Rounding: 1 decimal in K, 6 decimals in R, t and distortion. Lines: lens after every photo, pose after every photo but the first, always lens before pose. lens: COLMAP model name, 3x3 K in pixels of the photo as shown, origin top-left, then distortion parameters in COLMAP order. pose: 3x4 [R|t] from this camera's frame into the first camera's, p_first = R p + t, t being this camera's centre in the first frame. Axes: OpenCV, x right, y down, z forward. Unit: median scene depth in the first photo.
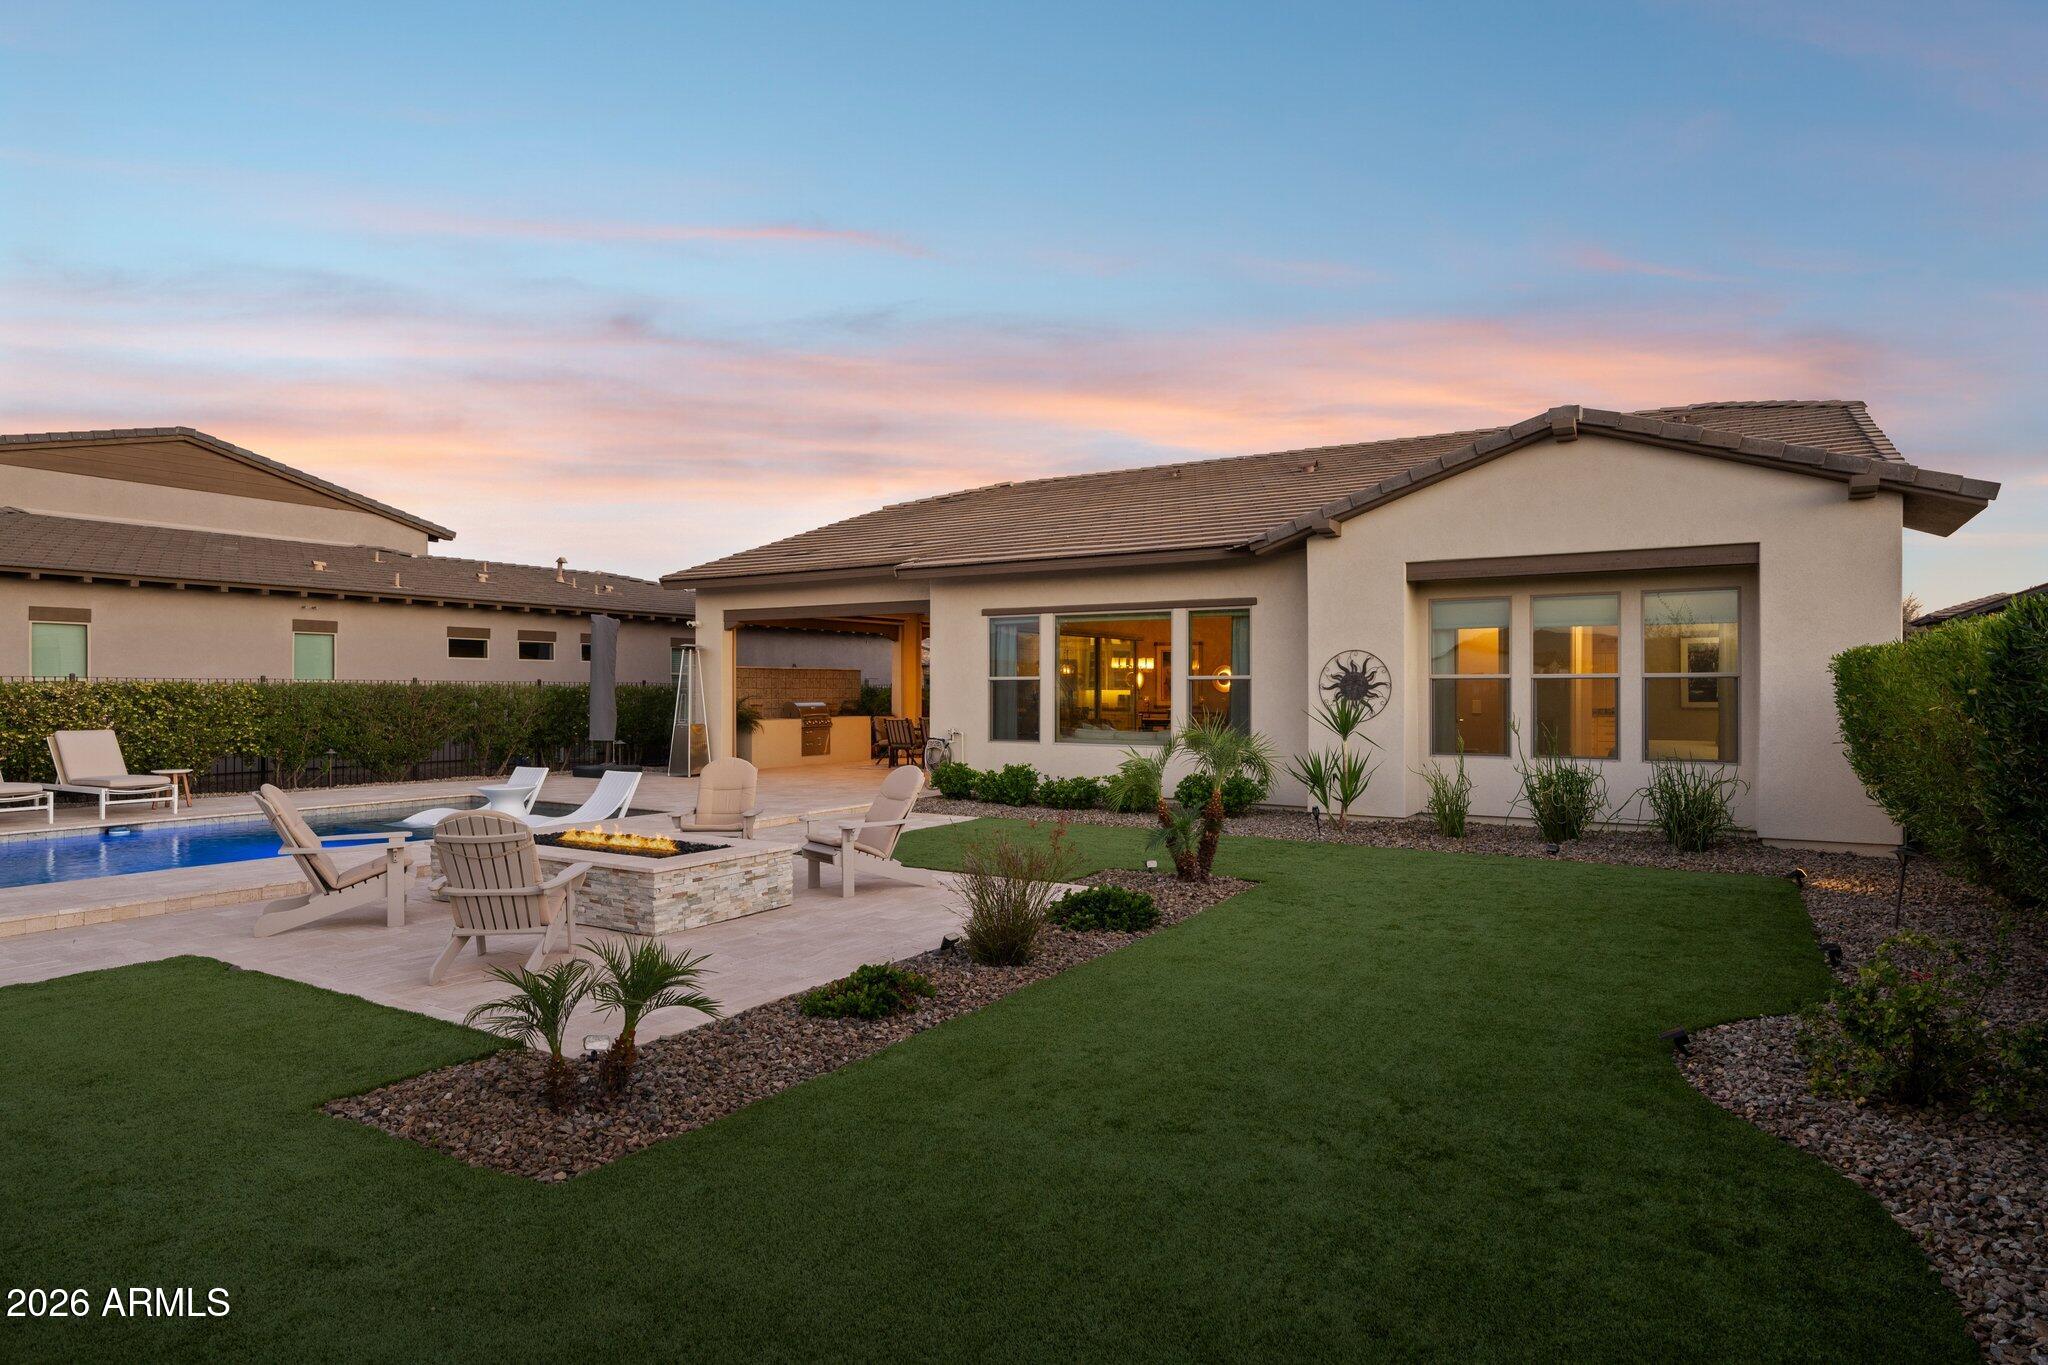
lens RADIAL K [[1130.9, 0, 1036.7], [0, 1130.9, 690.5], [0, 0, 1]] dist [0.000046, -0.000144]
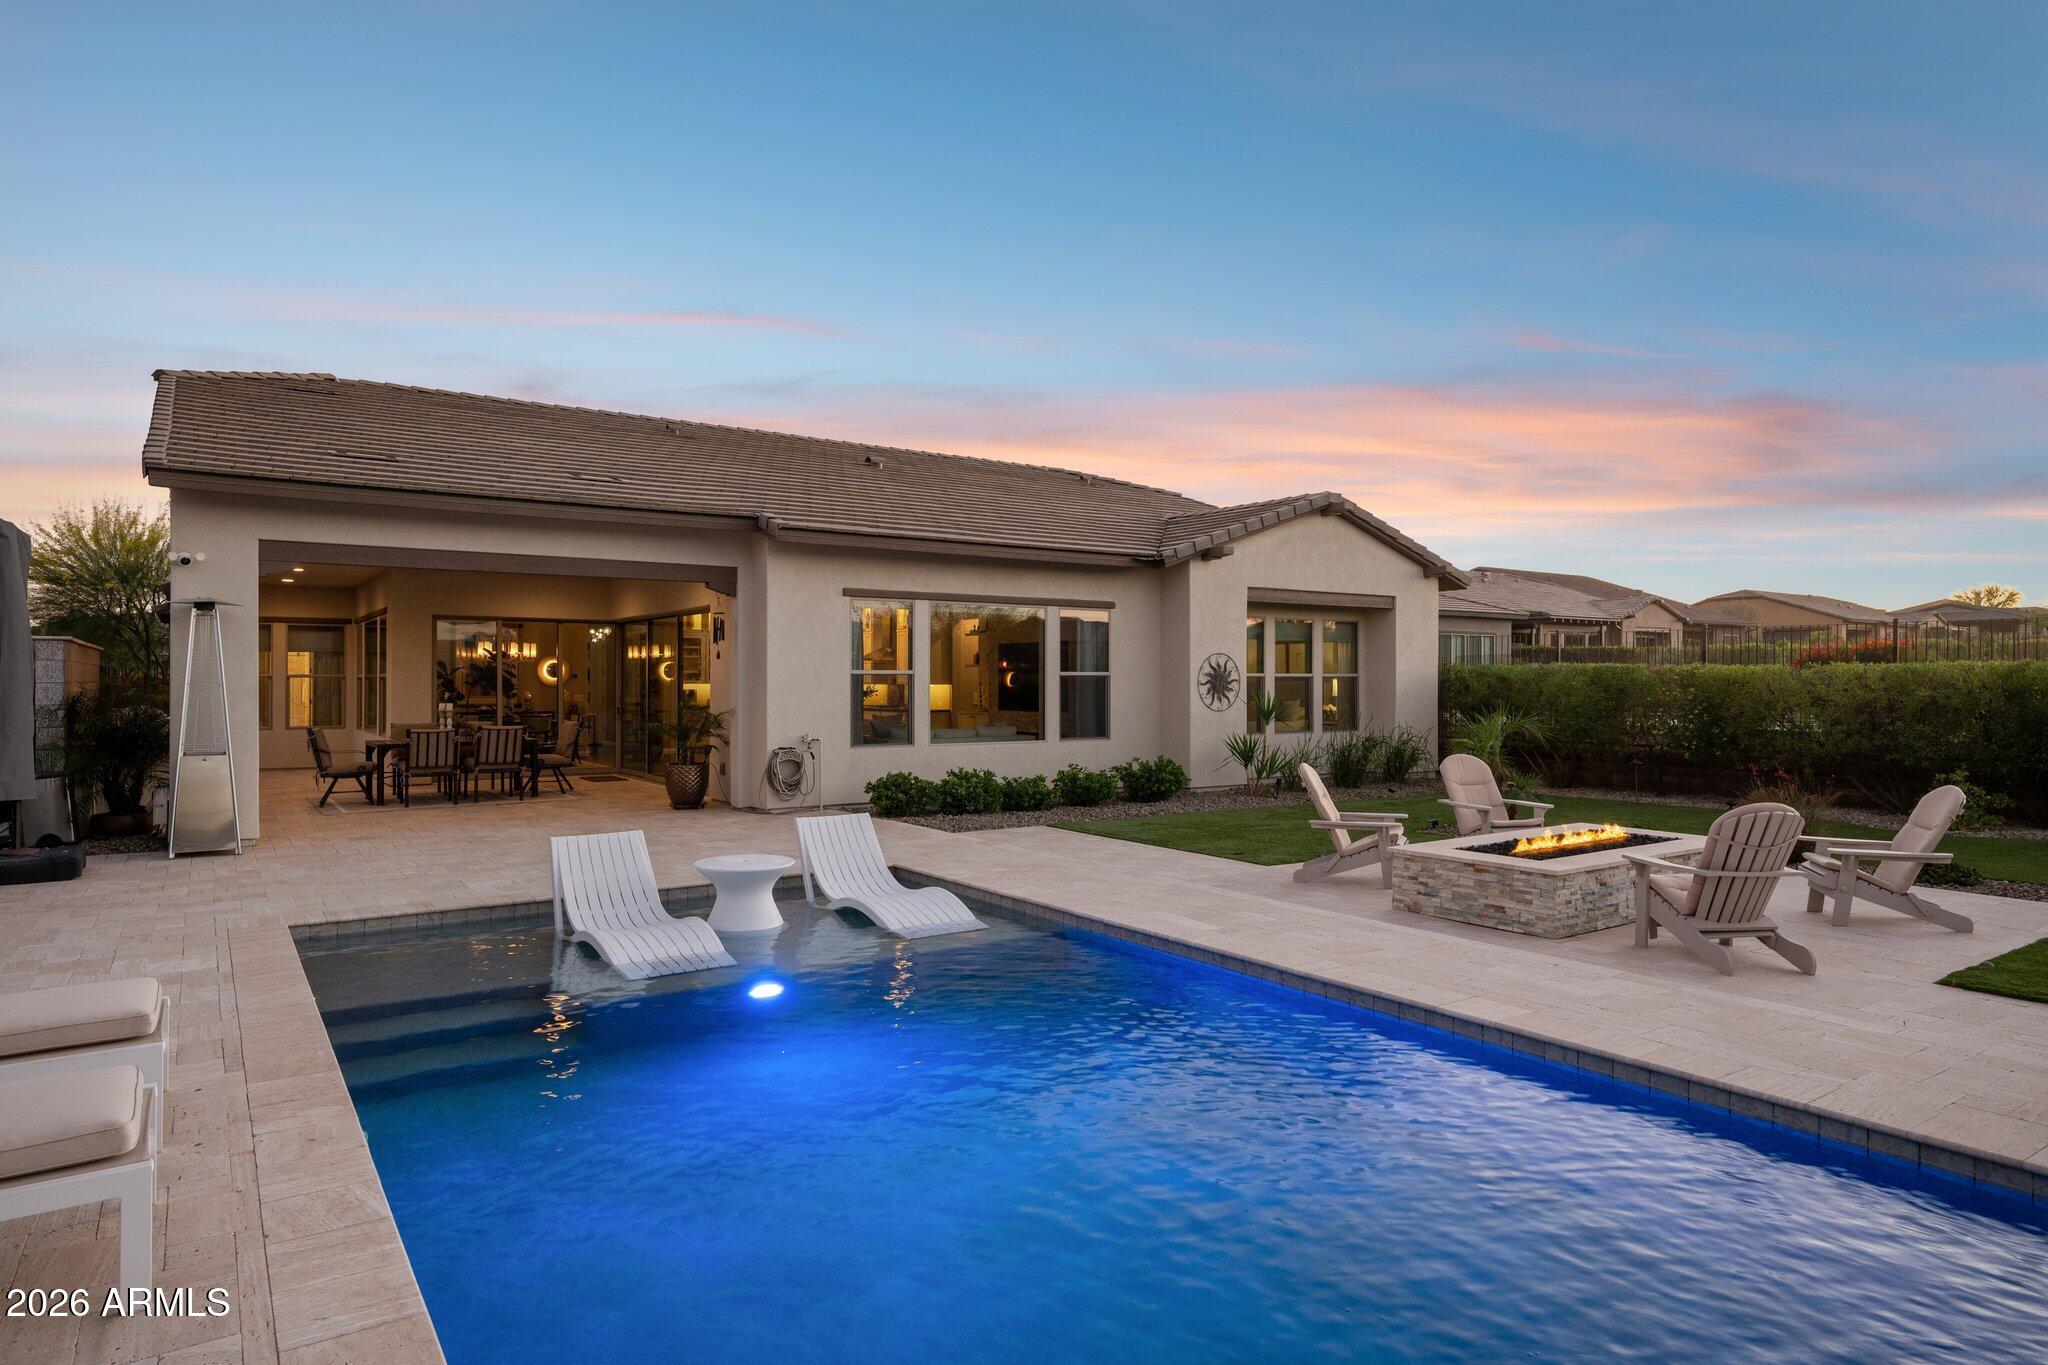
lens RADIAL K [[1192.5, 0, 1025.2], [0, 1192.5, 681.6], [0, 0, 1]] dist [-0.000276, -0.002531]
pose [[0.406566, 0.001923, 0.913619, -0.989524], [0.001059, 0.999996, -0.002576, -0.001595], [-0.913621, 0.002014, 0.406562, 0.661748]]
